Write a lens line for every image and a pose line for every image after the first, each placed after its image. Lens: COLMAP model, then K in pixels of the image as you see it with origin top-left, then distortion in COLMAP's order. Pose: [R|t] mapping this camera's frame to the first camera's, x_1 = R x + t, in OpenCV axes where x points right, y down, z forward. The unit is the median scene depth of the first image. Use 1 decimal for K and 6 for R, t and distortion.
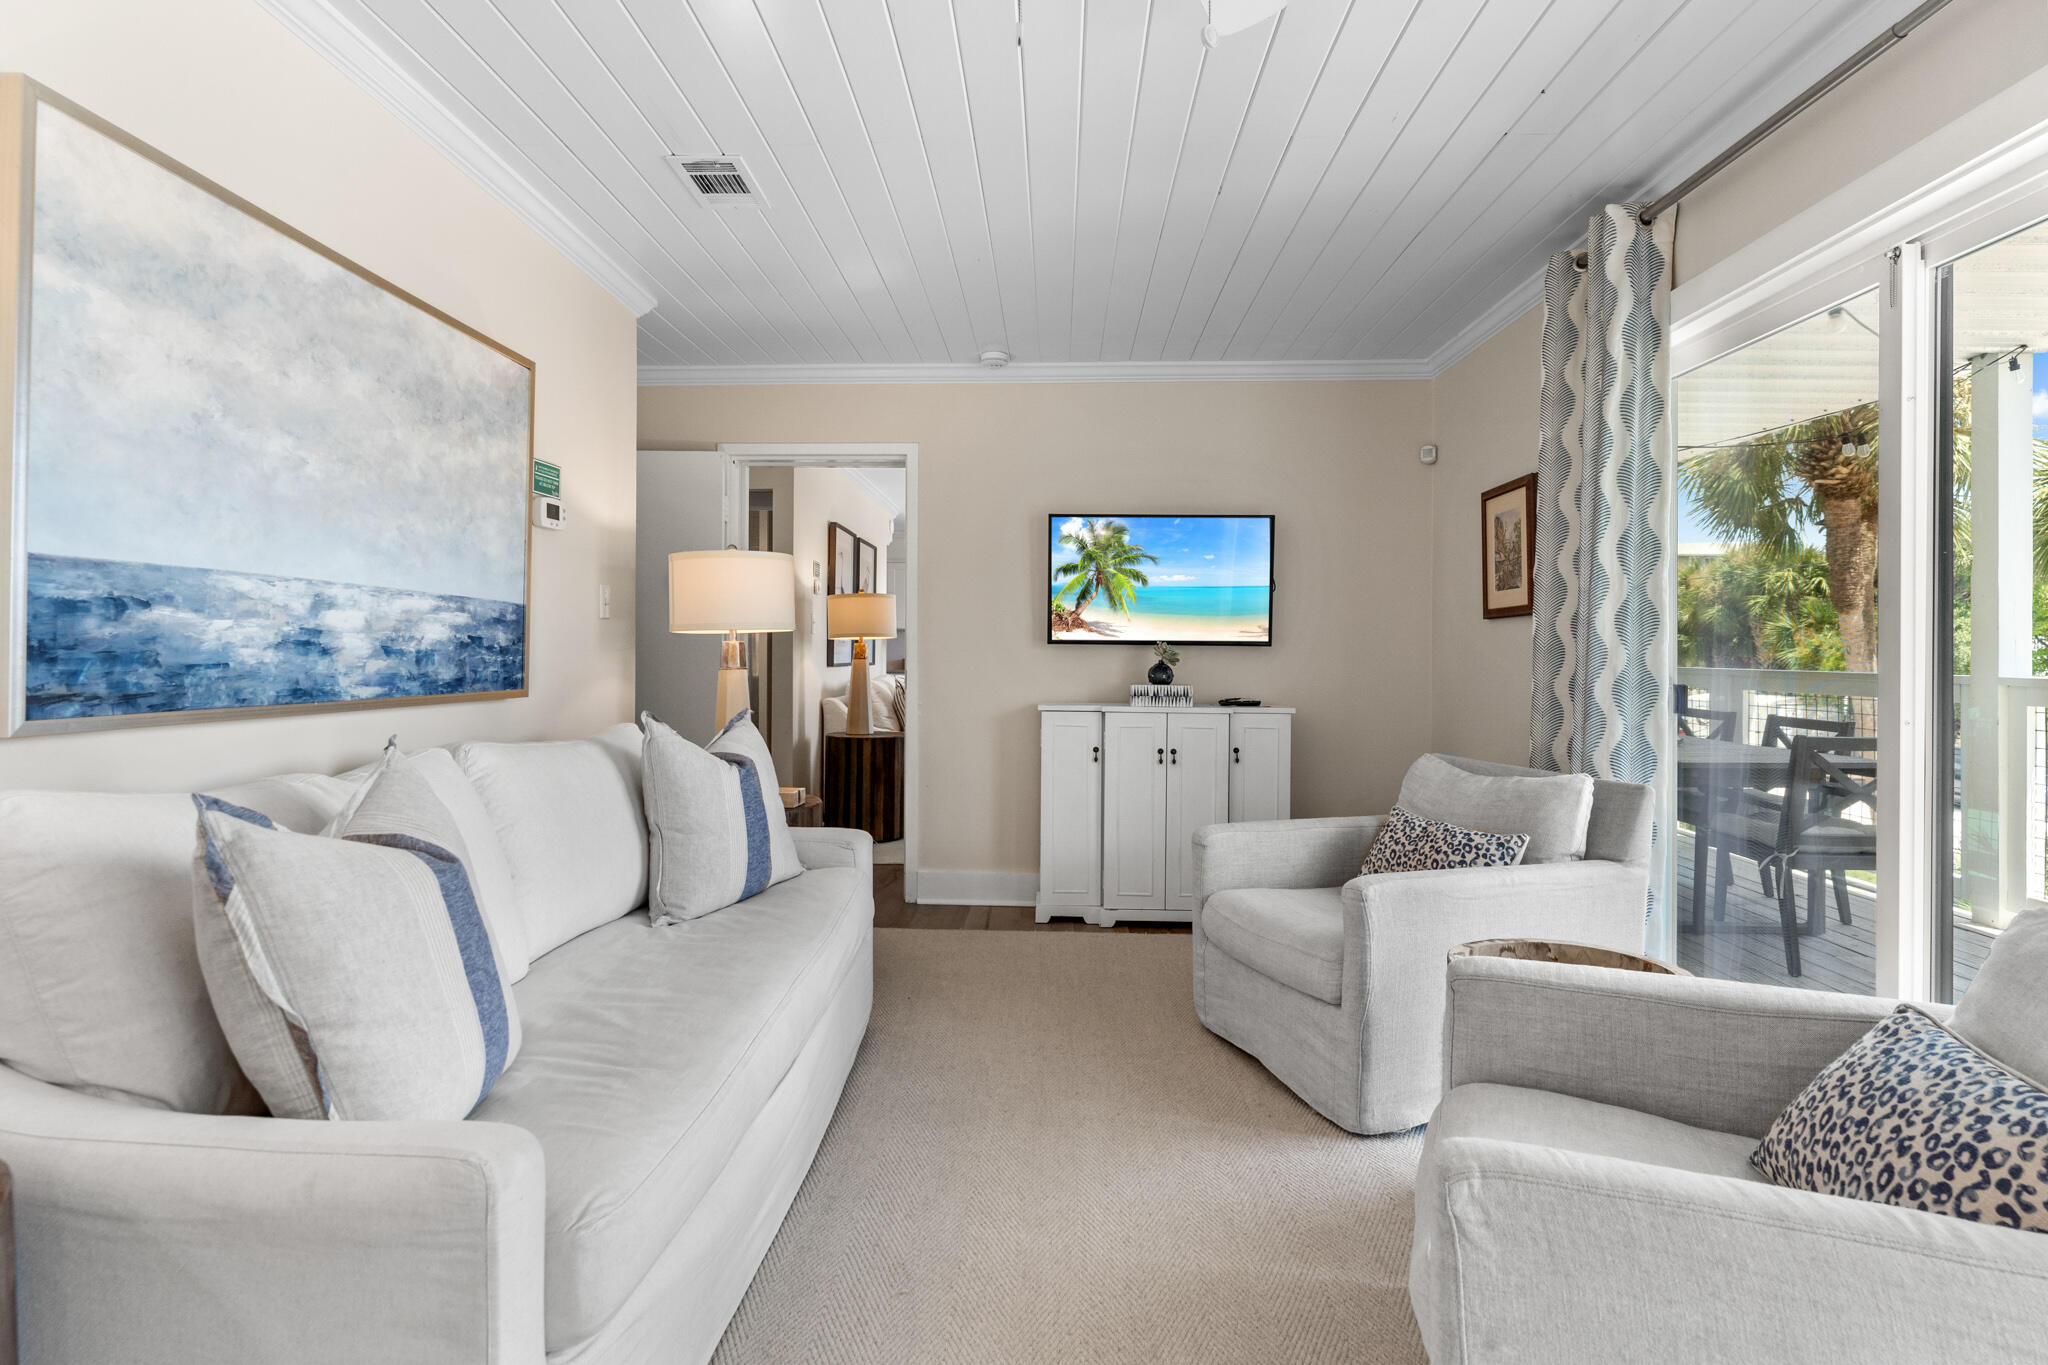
lens RADIAL K [[1001.0, 0, 1016.2], [0, 1001.0, 653.5], [0, 0, 1]] dist [-0.001060, -0.001325]
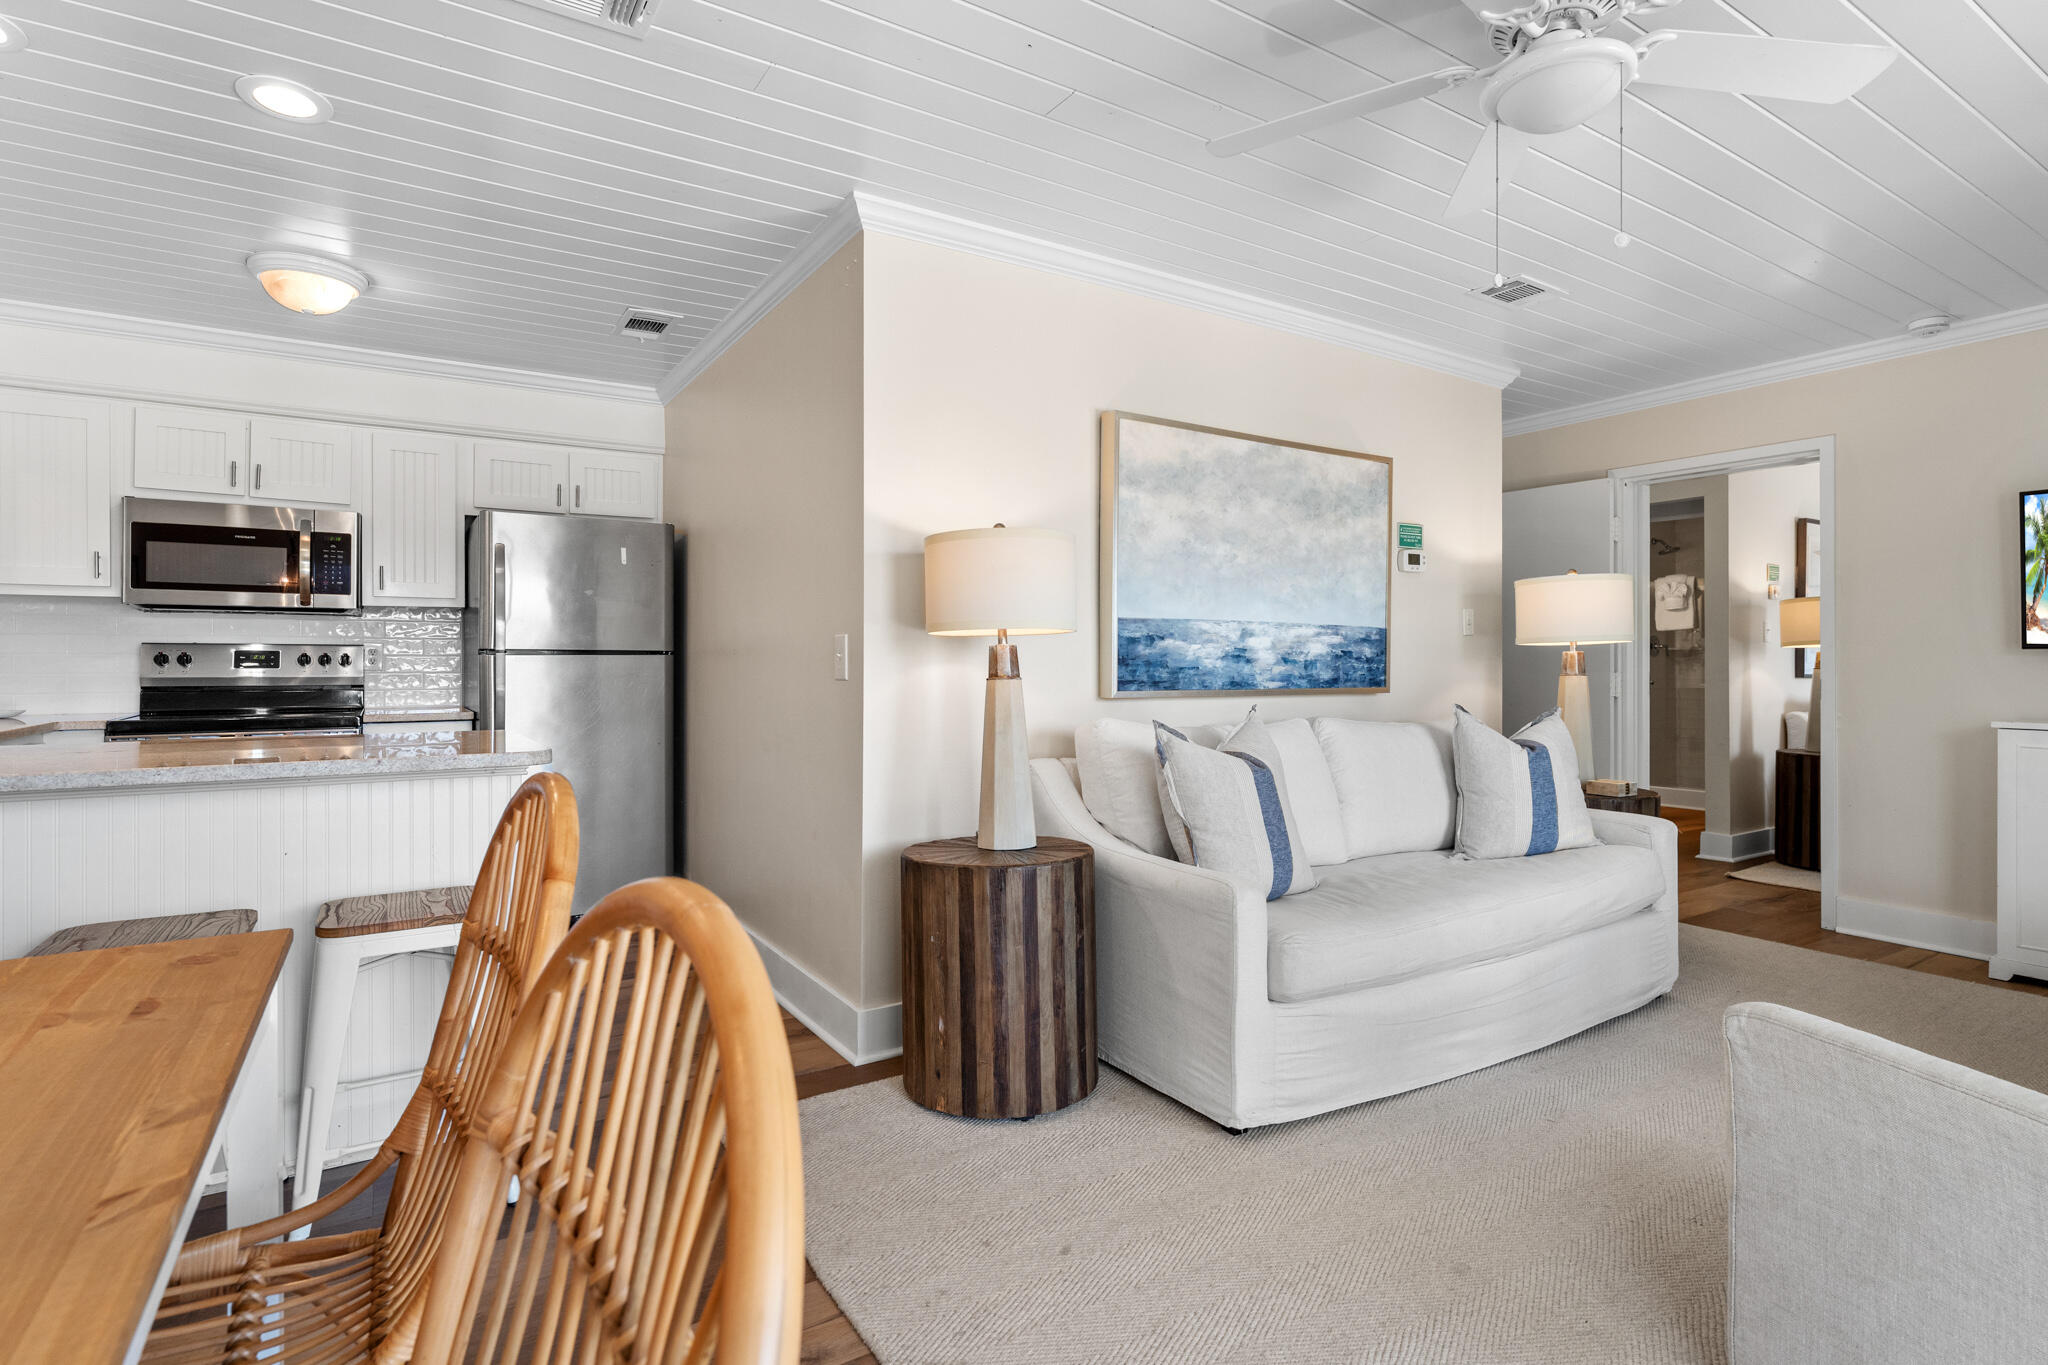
lens RADIAL K [[1011.8, 0, 1024.0], [0, 1011.8, 682.5], [0, 0, 1]] dist [0.001368, 0.000421]
pose [[0.573946, 0.009545, -0.818838, 0.503773], [0.002476, 0.999907, 0.013390, 0.010235], [0.818889, -0.009713, 0.573869, -0.325332]]
